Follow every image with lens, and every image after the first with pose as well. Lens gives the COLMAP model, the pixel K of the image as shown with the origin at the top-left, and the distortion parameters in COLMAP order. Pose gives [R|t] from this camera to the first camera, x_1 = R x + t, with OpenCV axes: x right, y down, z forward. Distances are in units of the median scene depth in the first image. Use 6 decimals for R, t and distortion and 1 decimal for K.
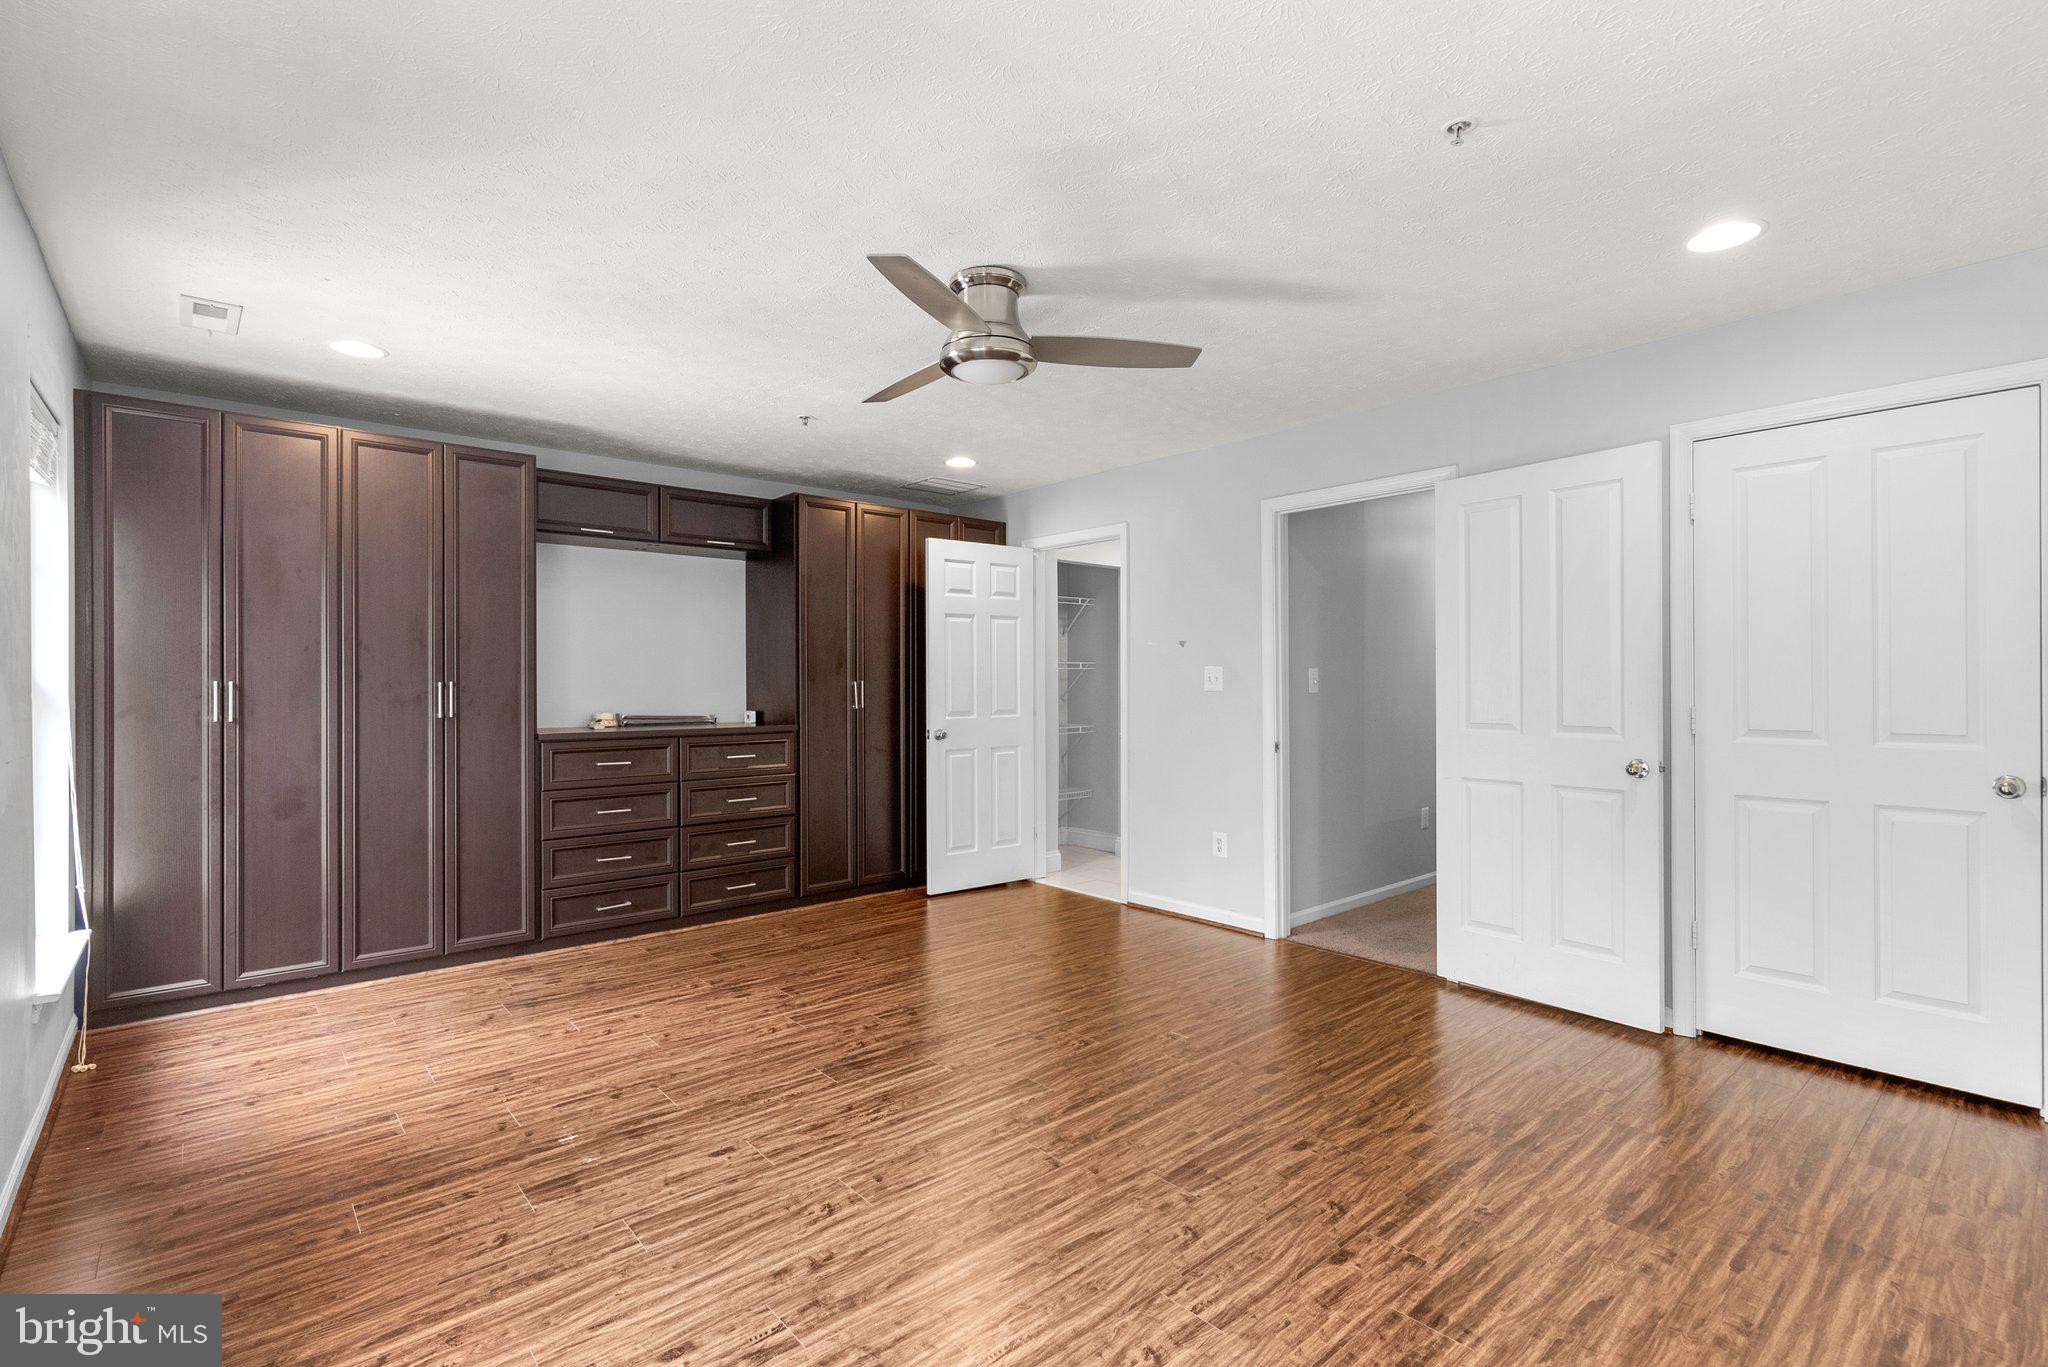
lens RADIAL K [[947.4, 0, 999.0], [0, 947.4, 678.8], [0, 0, 1]] dist [-0.006732, 0.002419]
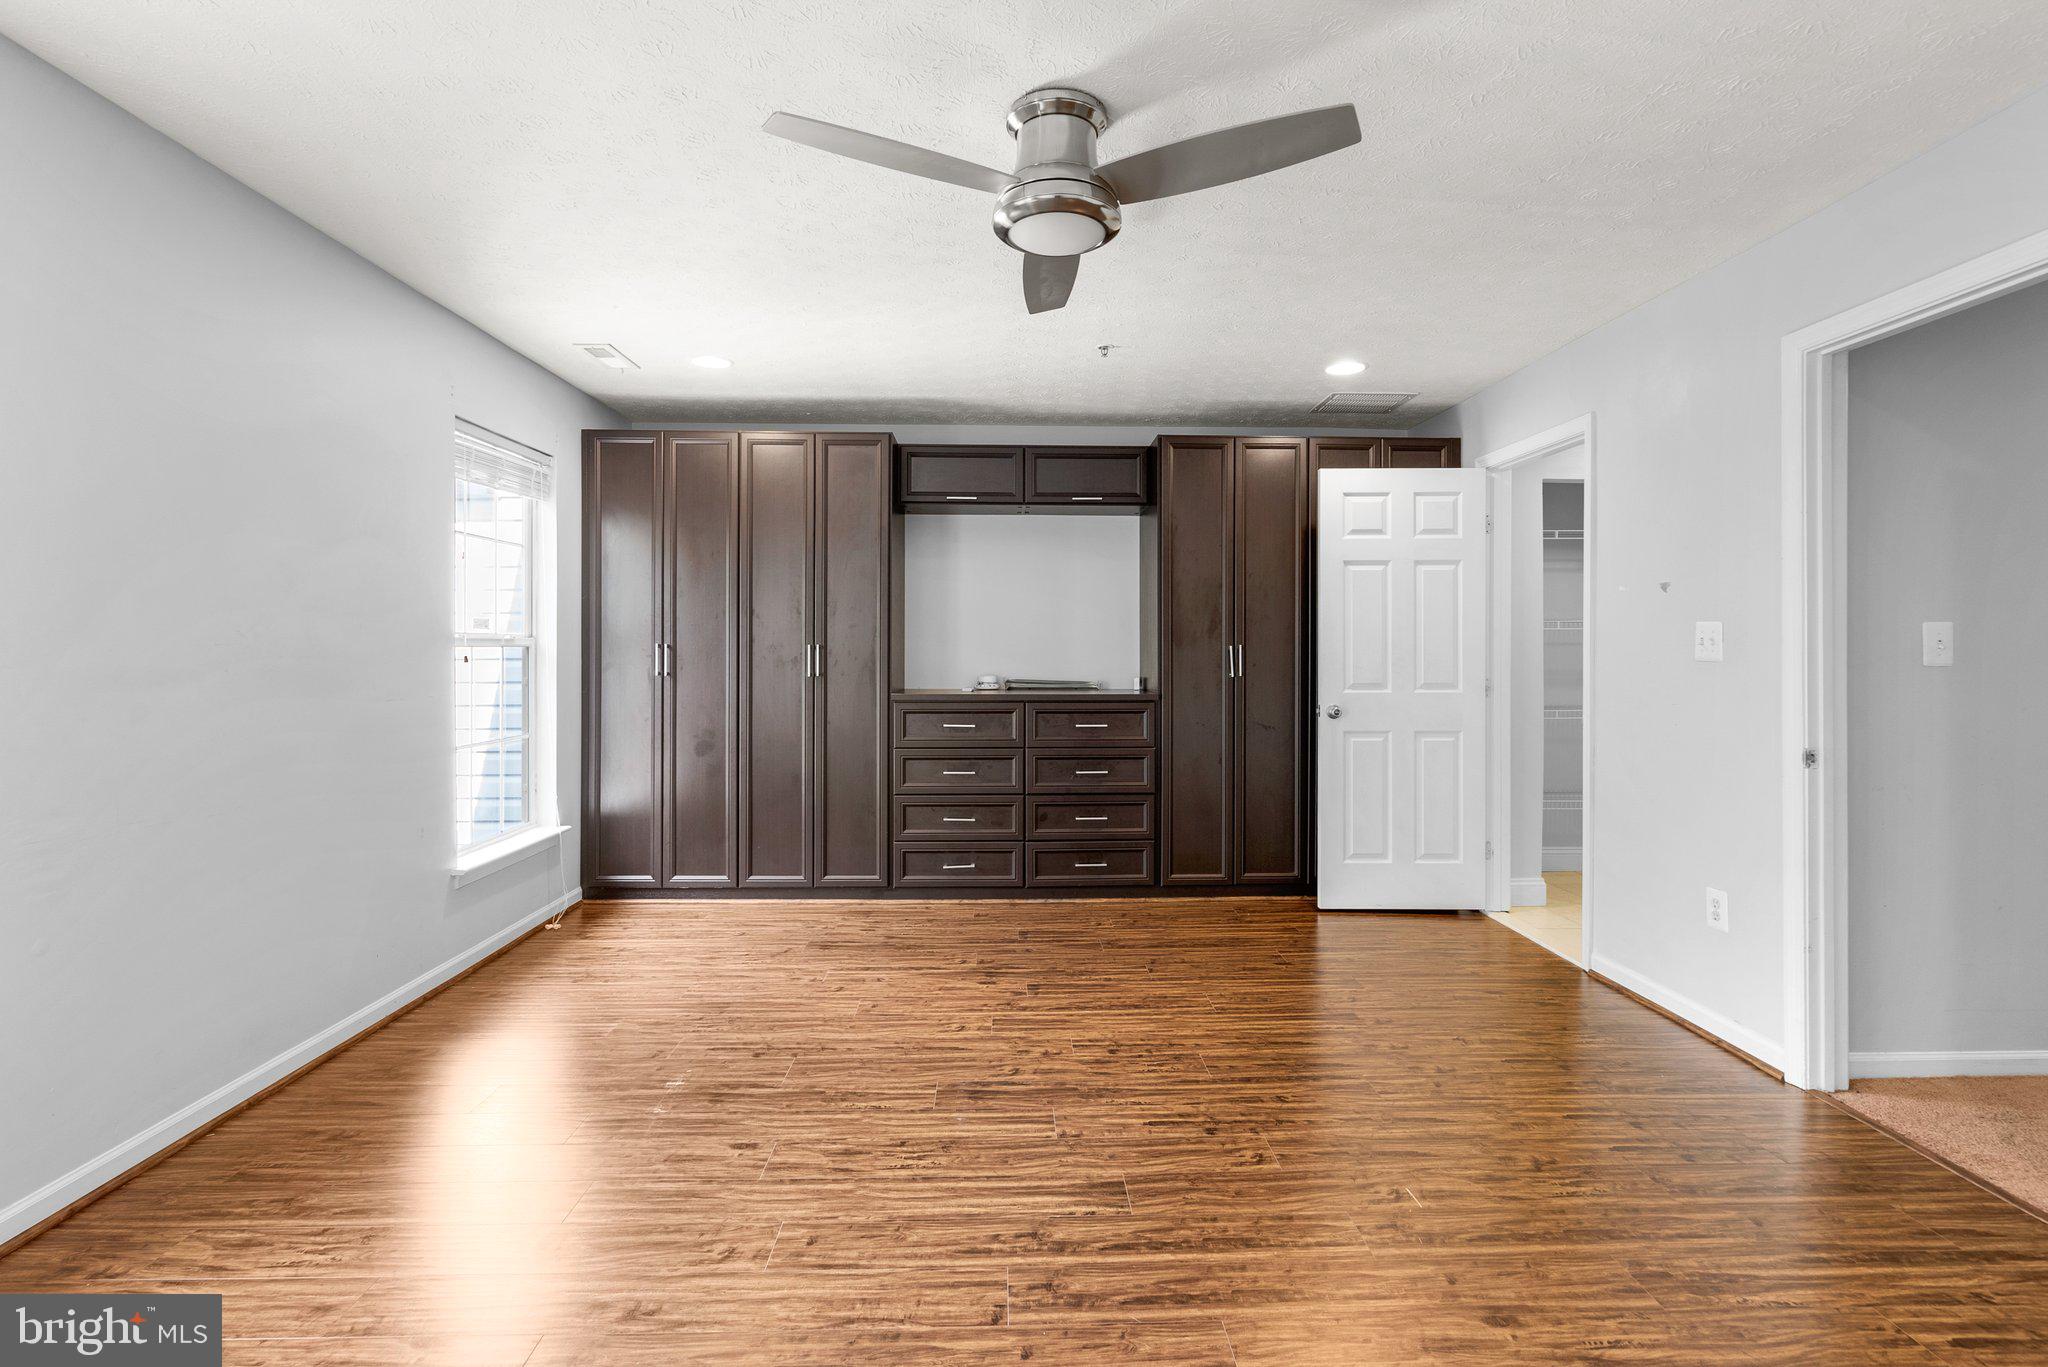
lens RADIAL K [[947.4, 0, 1016.9], [0, 947.4, 652.3], [0, 0, 1]] dist [-0.006732, 0.002419]
pose [[0.778068, 0.005541, -0.628155, 0.278395], [-0.000271, 0.999964, 0.008486, 0.001831], [0.628179, -0.006433, 0.778042, 0.245771]]
